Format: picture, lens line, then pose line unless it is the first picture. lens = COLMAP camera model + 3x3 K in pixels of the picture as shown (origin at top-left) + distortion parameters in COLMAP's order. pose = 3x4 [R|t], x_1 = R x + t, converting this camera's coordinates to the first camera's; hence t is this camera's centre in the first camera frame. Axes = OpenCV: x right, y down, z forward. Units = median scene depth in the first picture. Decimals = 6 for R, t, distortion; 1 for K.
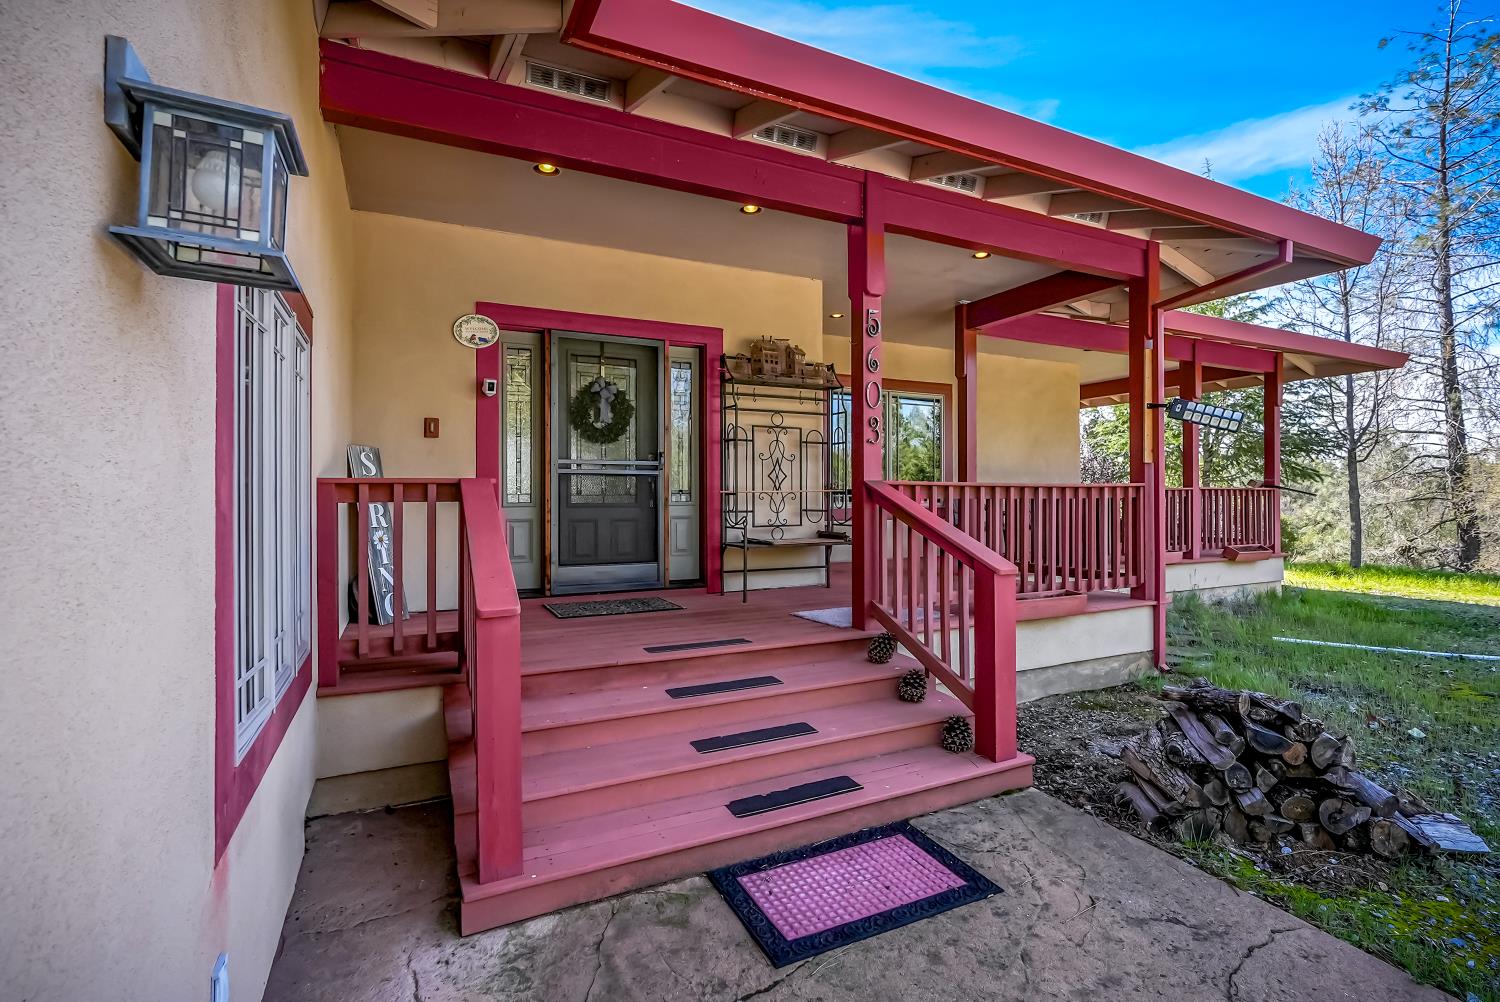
lens RADIAL K [[699.9, 0, 755.5], [0, 699.9, 494.5], [0, 0, 1]] dist [-0.019359, 0.000388]
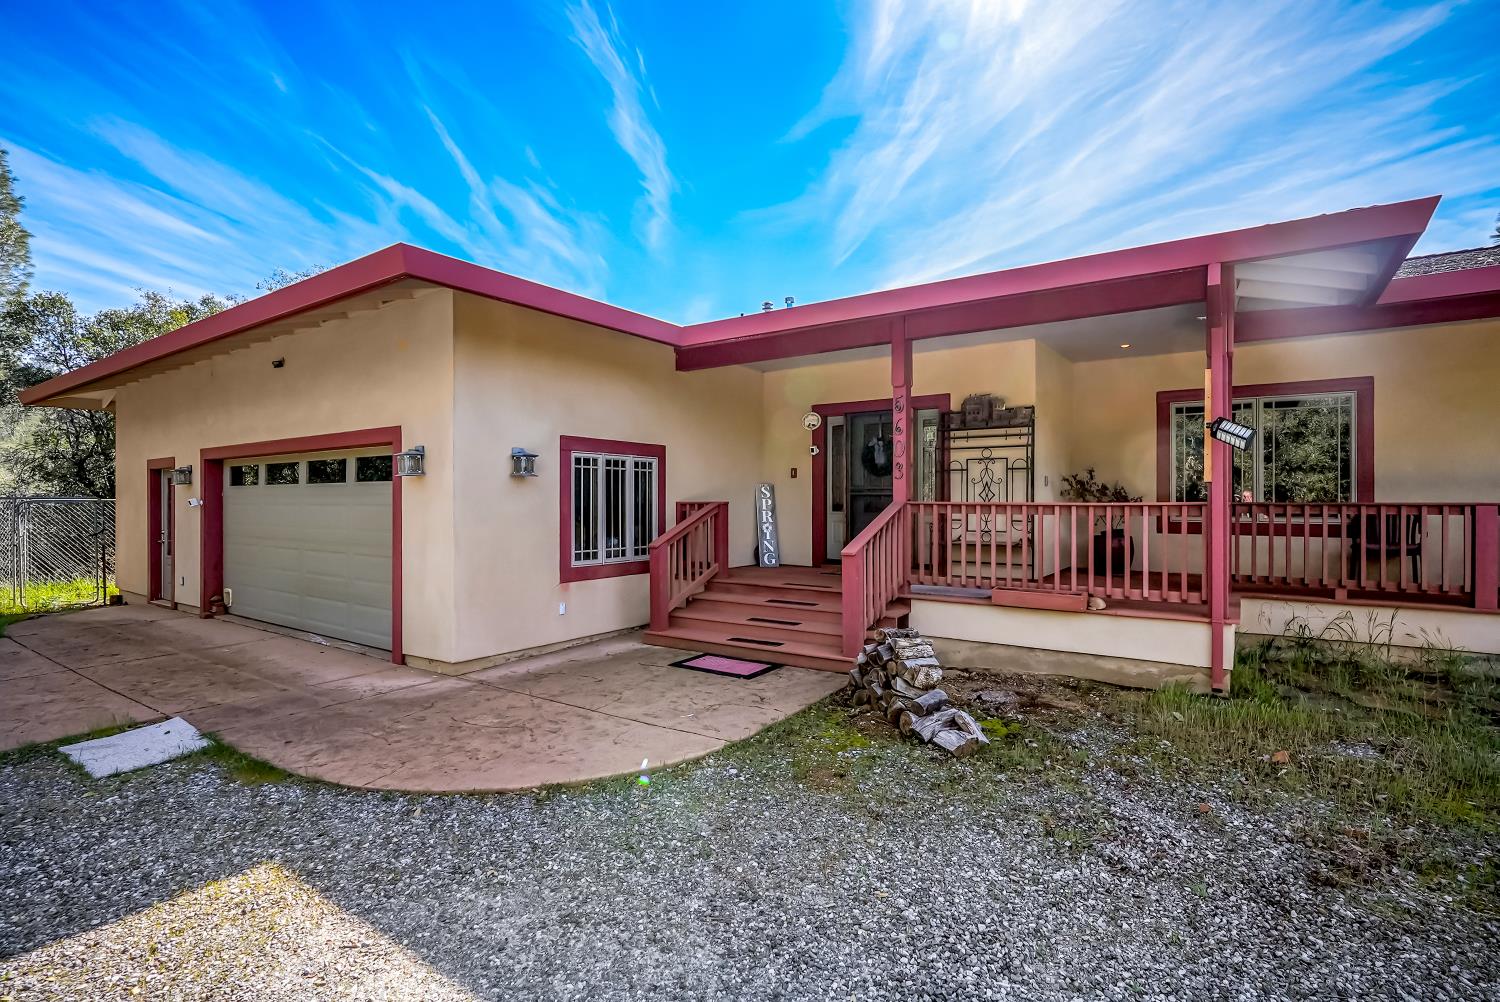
lens RADIAL K [[699.9, 0, 755.1], [0, 699.9, 500.6], [0, 0, 1]] dist [-0.019359, 0.000388]
pose [[0.490334, 0.001265, -0.871534, 1.014035], [-0.001021, 0.999999, 0.000877, -0.016005], [0.871534, 0.000460, 0.490335, -0.059767]]
